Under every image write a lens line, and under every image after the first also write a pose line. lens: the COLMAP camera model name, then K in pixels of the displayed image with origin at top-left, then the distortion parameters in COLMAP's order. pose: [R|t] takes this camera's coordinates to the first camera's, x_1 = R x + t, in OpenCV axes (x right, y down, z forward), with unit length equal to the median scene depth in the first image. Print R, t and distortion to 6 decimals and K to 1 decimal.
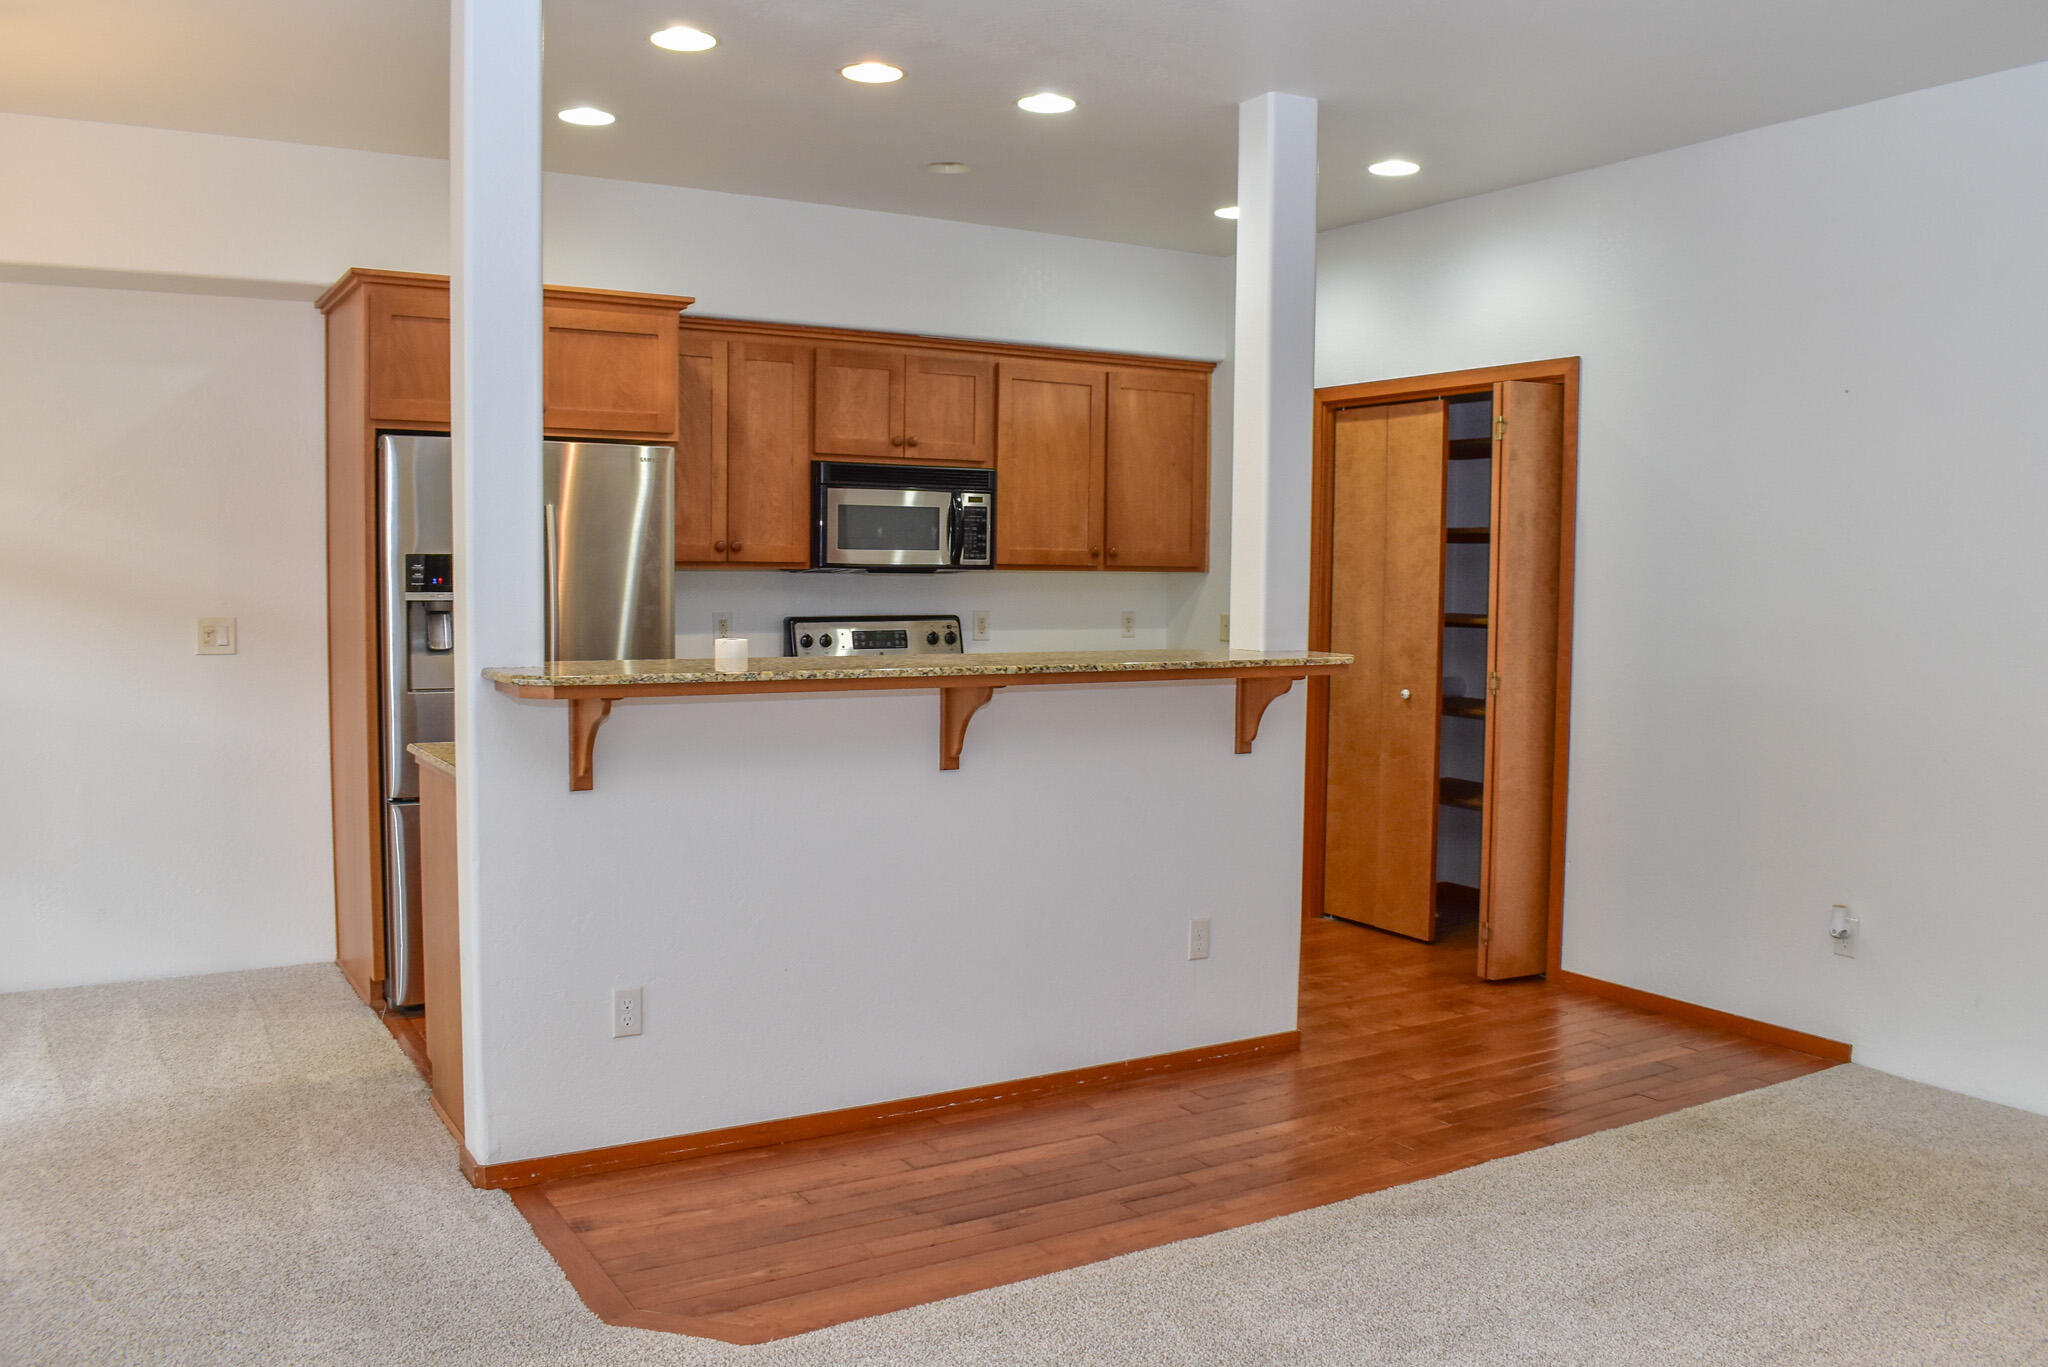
lens RADIAL K [[1577.6, 0, 1028.8], [0, 1577.6, 695.2], [0, 0, 1]] dist [-0.093632, 0.011459]
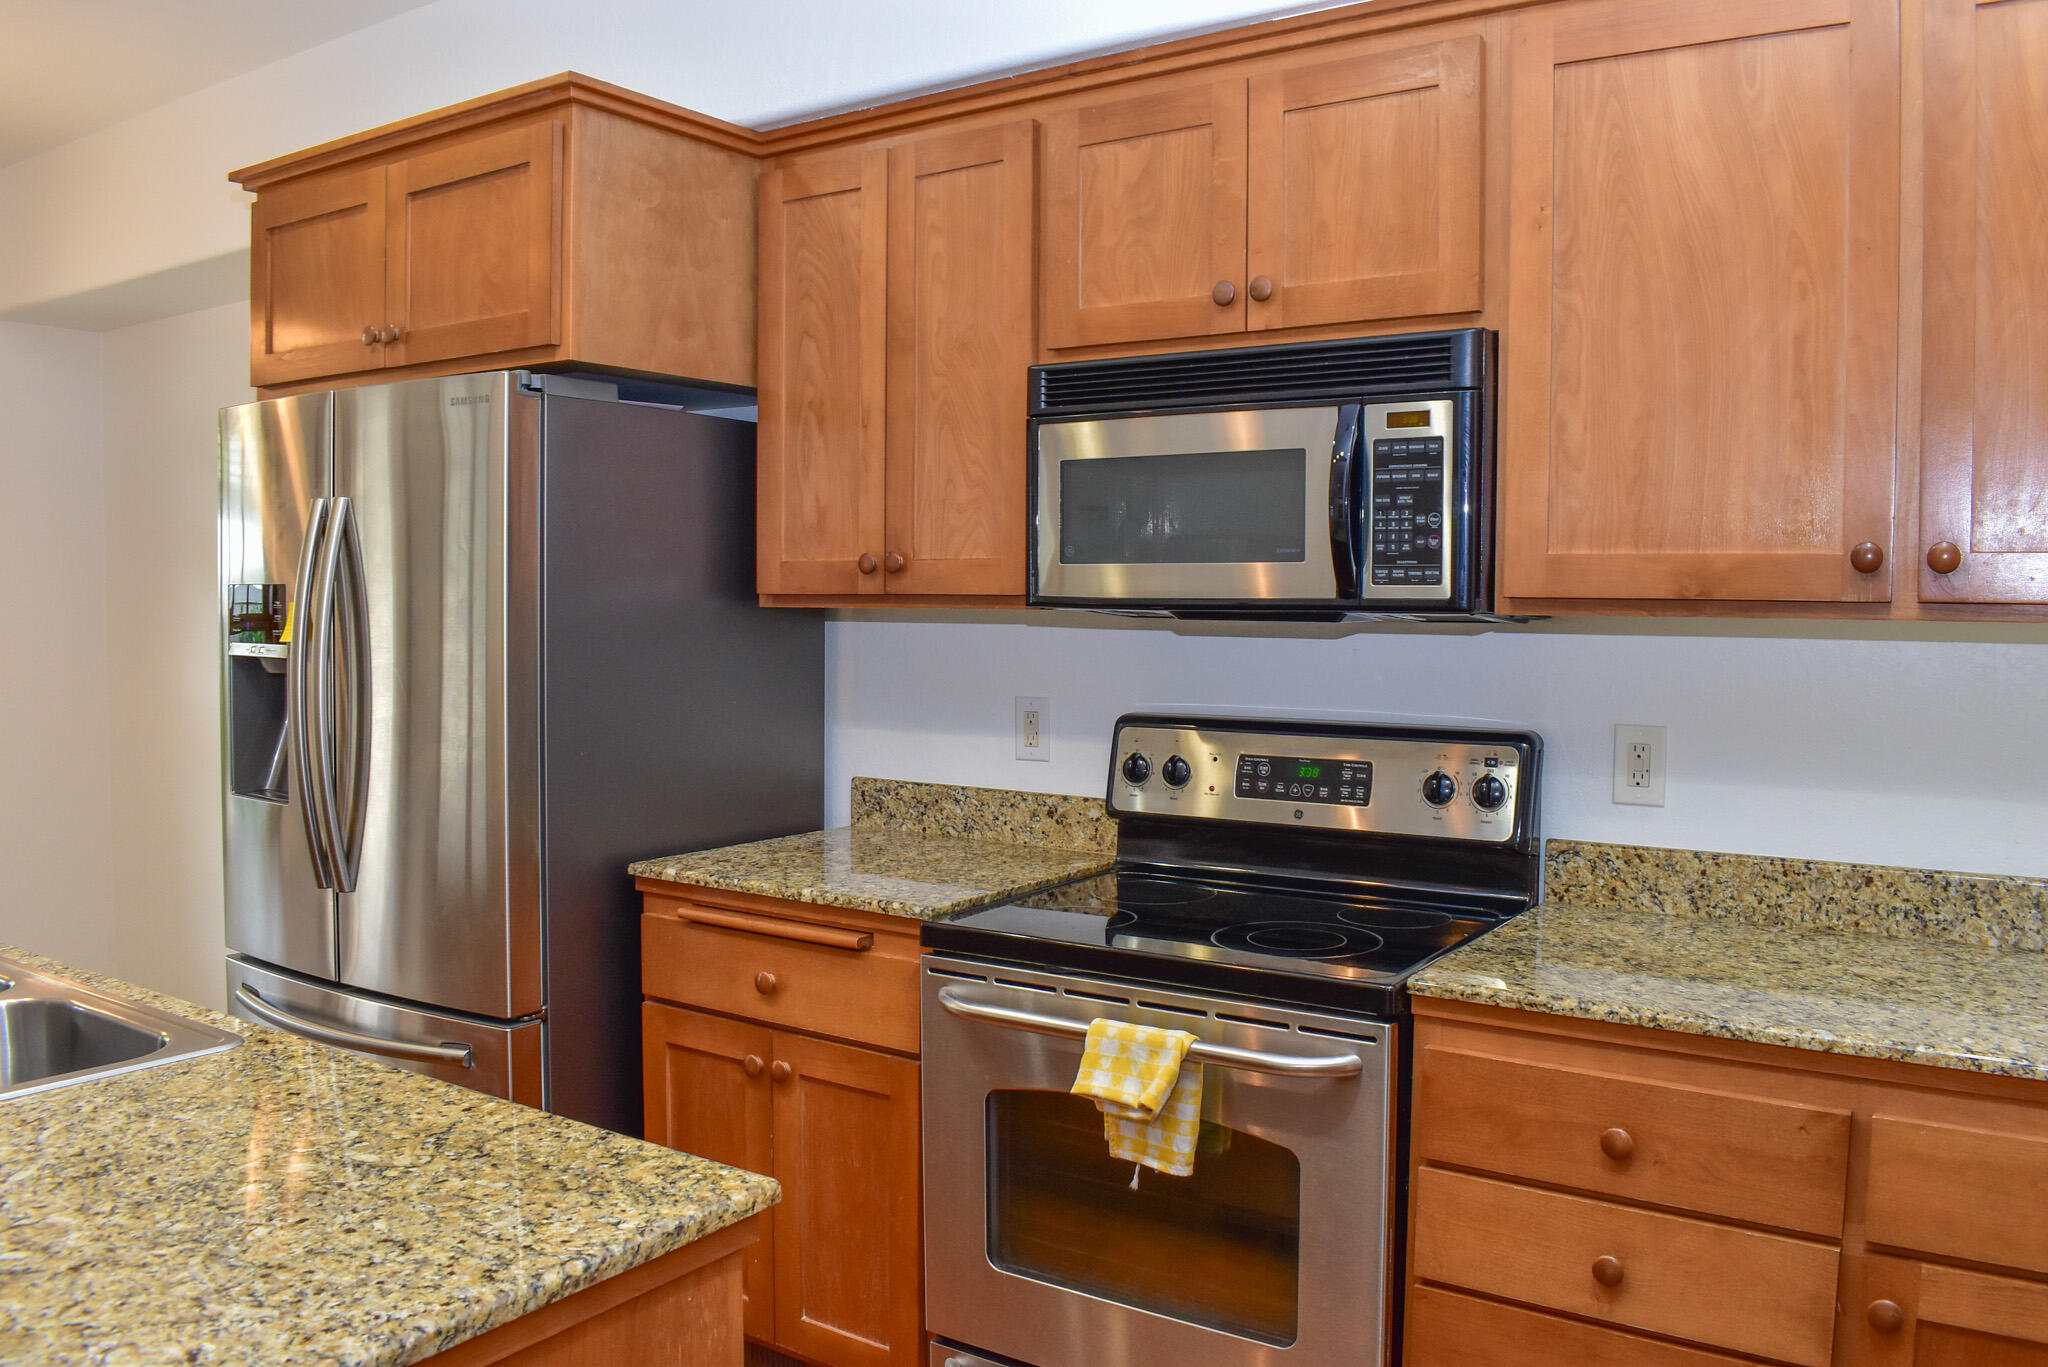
lens RADIAL K [[1573.9, 0, 928.3], [0, 1573.9, 674.6], [0, 0, 1]] dist [-0.089476, 0.000240]
pose [[0.433469, 0.038016, -0.900366, 0.241979], [-0.071150, 0.997435, 0.007861, -0.061081], [0.898355, 0.060653, 0.435062, 0.751831]]
